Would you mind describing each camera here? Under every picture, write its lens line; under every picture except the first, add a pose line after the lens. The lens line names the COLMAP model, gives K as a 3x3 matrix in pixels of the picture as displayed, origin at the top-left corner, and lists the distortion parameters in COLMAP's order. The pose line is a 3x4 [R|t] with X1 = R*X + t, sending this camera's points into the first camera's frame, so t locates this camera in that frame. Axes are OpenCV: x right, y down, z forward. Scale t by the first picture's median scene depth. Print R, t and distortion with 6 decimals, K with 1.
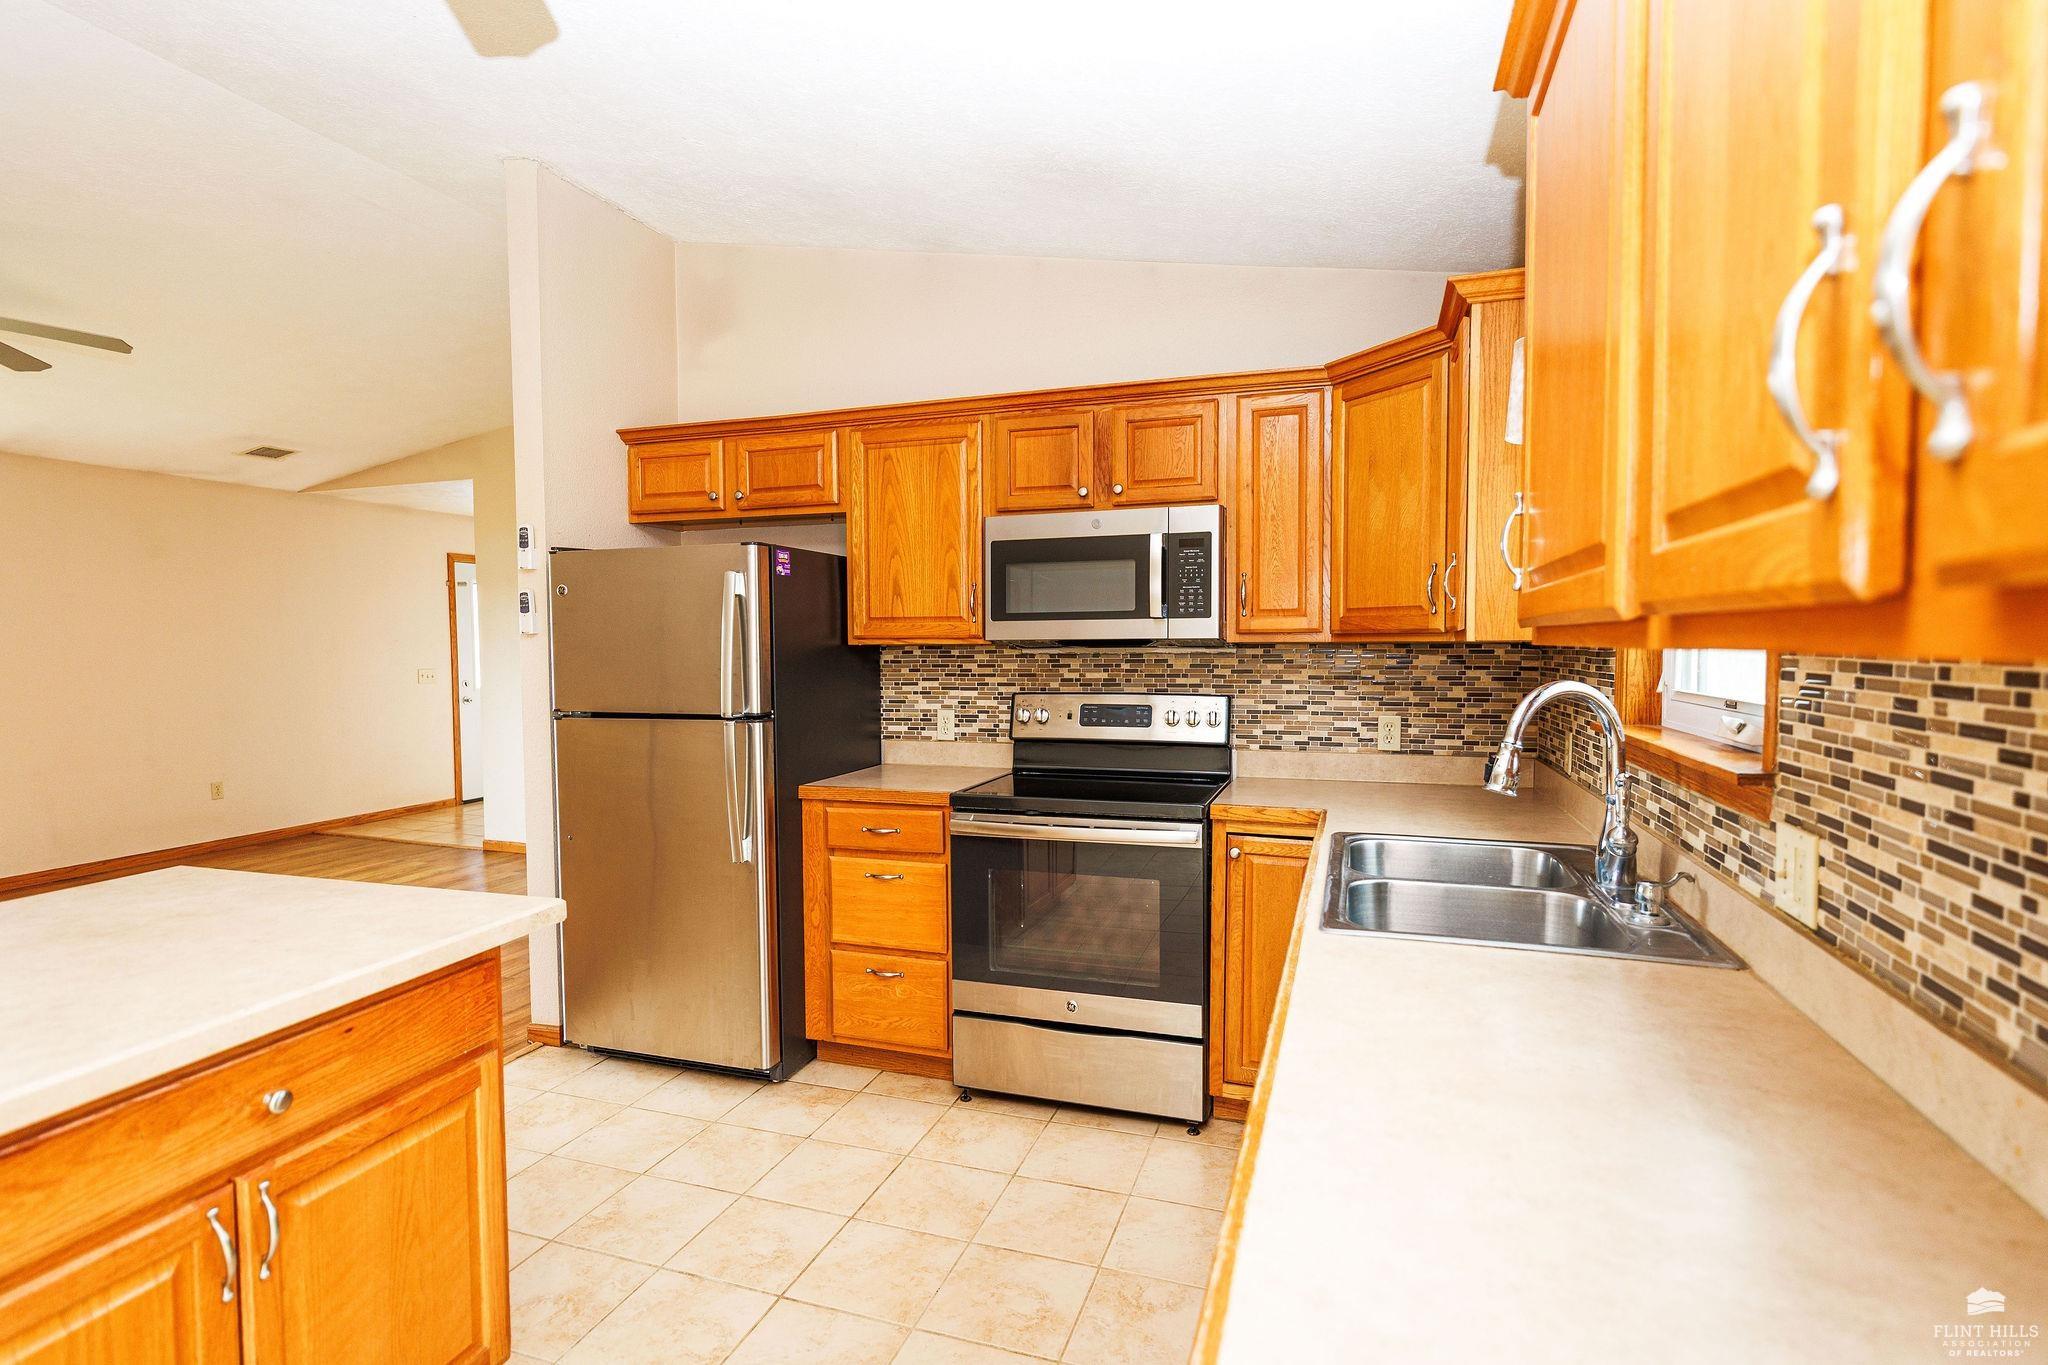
lens RADIAL K [[1000.3, 0, 1020.6], [0, 1000.3, 696.6], [0, 0, 1]] dist [-0.003048, 0.000831]
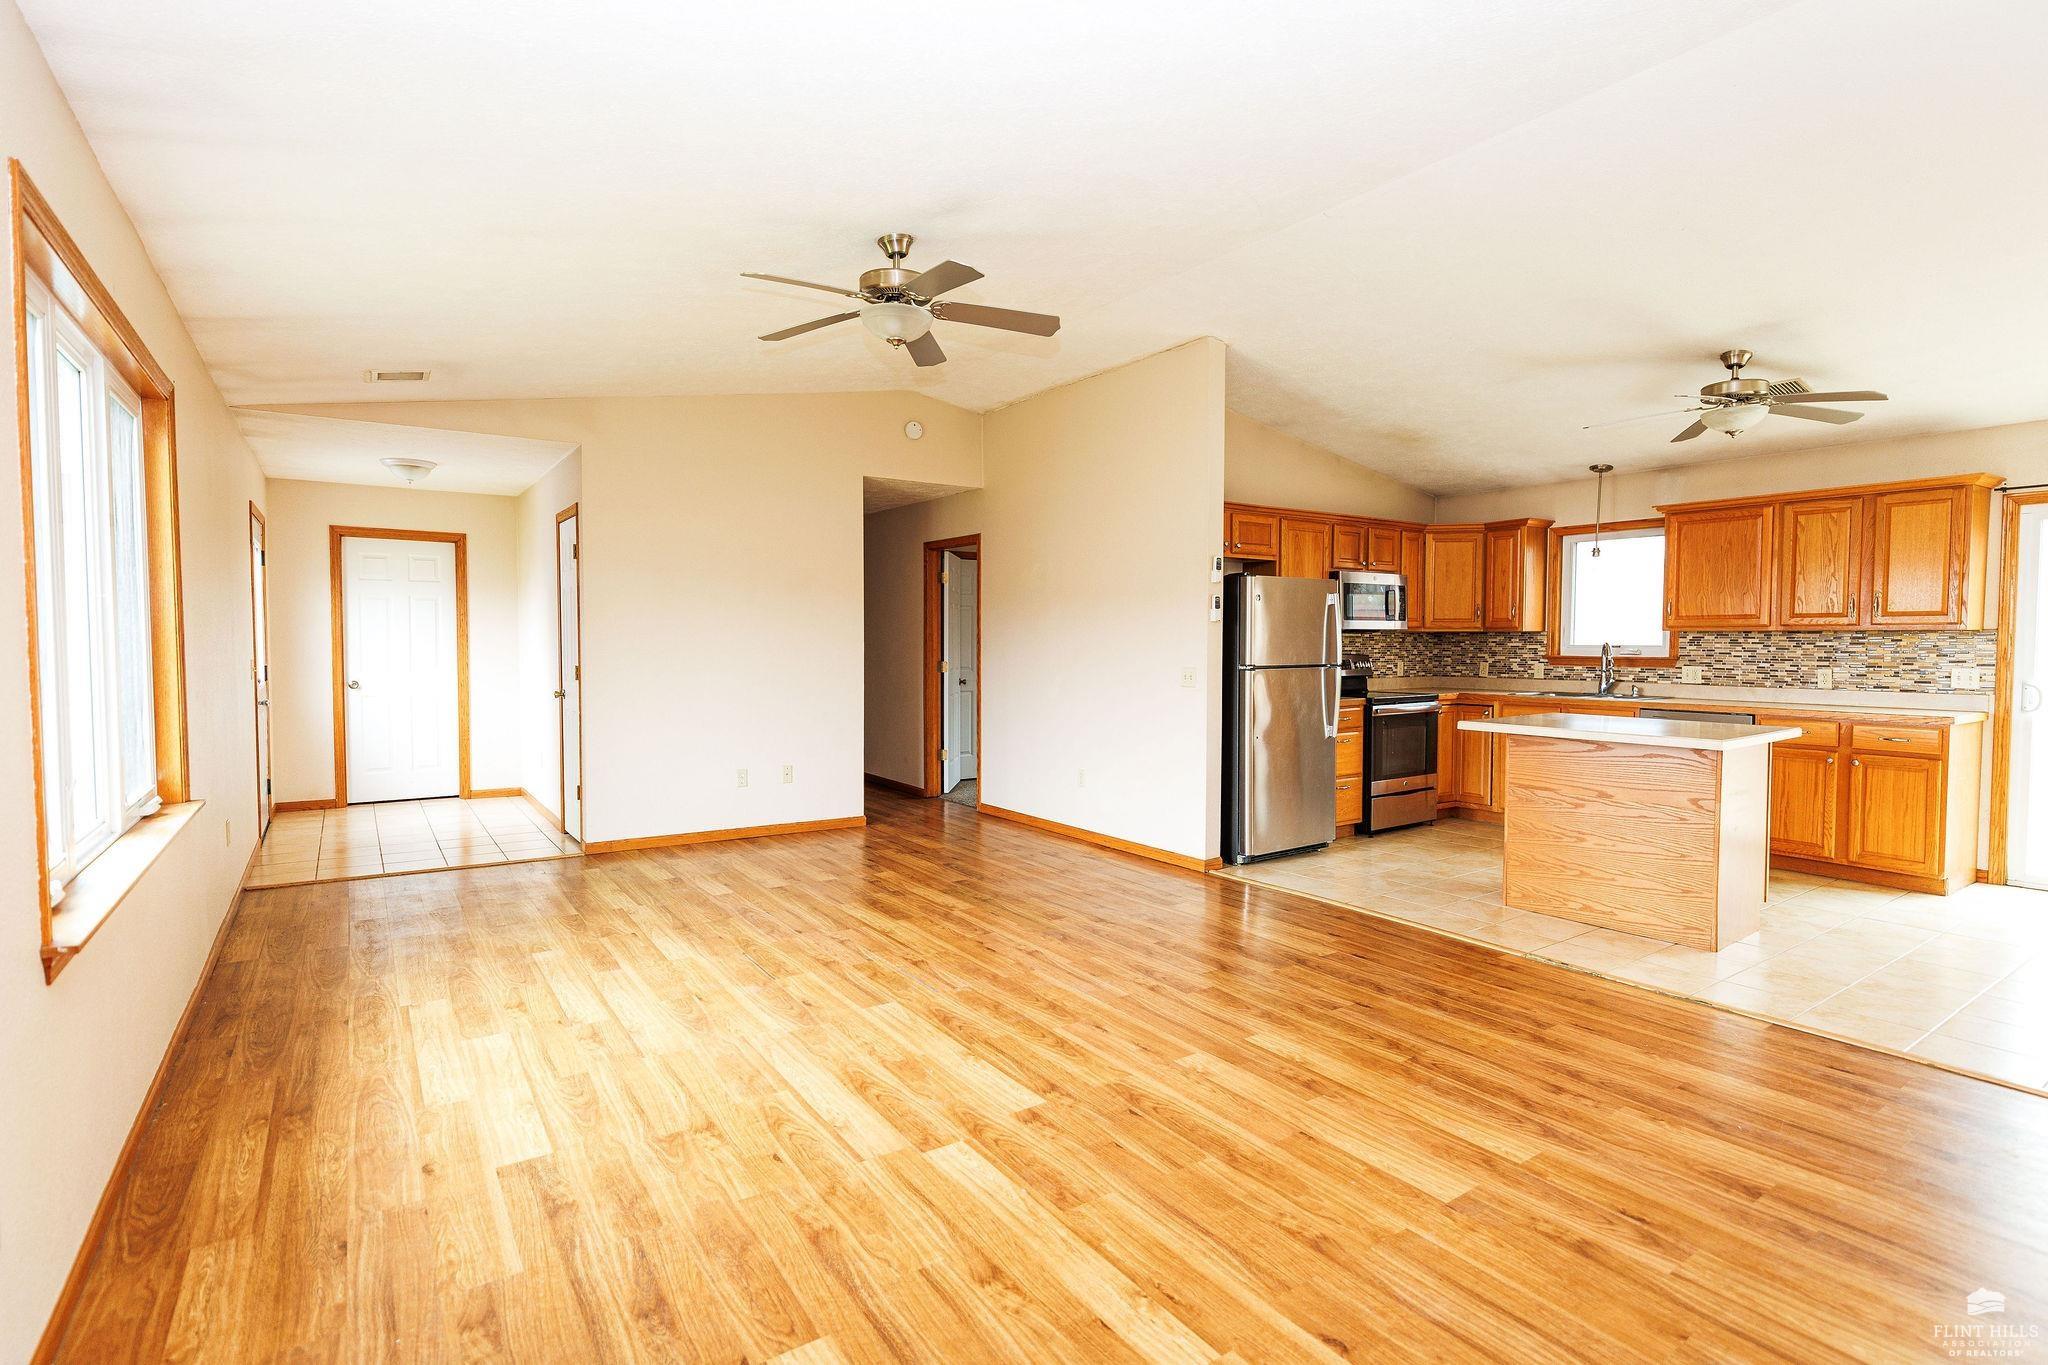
lens RADIAL K [[1000.3, 0, 1130.3], [0, 1000.3, 682.1], [0, 0, 1]] dist [-0.003048, 0.000831]
pose [[0.539608, -0.032253, 0.841298, -2.091001], [0.043123, 0.999013, 0.010640, 0.014446], [-0.840811, 0.030538, 0.540467, 0.237712]]
